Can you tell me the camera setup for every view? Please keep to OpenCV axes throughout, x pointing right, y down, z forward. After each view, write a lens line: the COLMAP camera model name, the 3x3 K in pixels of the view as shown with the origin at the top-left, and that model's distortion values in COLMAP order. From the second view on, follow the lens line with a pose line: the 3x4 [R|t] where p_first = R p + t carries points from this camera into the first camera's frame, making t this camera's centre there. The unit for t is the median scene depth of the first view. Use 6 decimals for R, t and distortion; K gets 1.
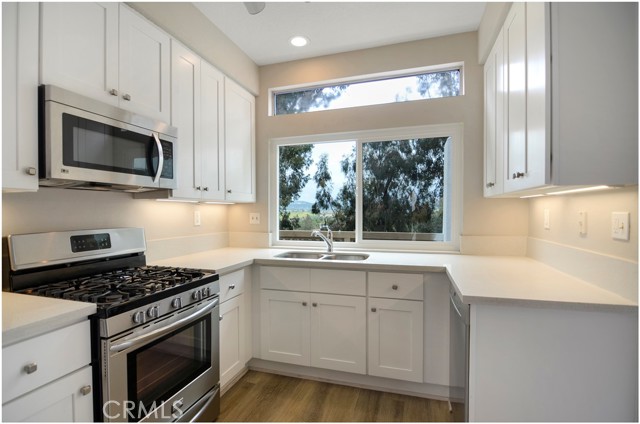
lens RADIAL K [[309.3, 0, 320.0], [0, 309.3, 212.0], [0, 0, 1]] dist [-0.021869, -0.000812]
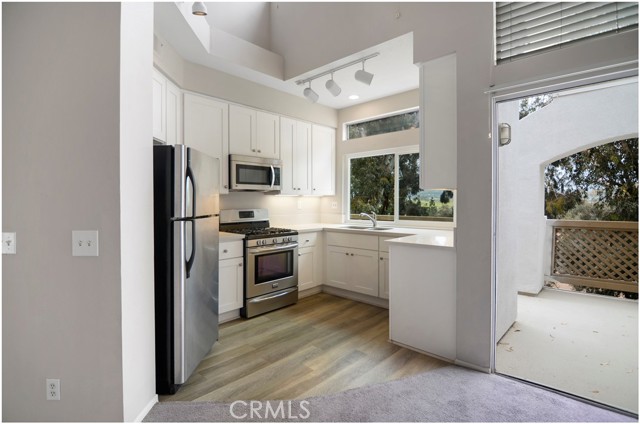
lens RADIAL K [[319.1, 0, 331.2], [0, 319.1, 195.0], [0, 0, 1]] dist [-0.001782, -0.000403]
pose [[0.909673, -0.005567, -0.415287, 0.765644], [-0.002056, 0.999838, -0.017906, -0.005035], [0.415319, 0.017142, 0.909514, -0.851713]]
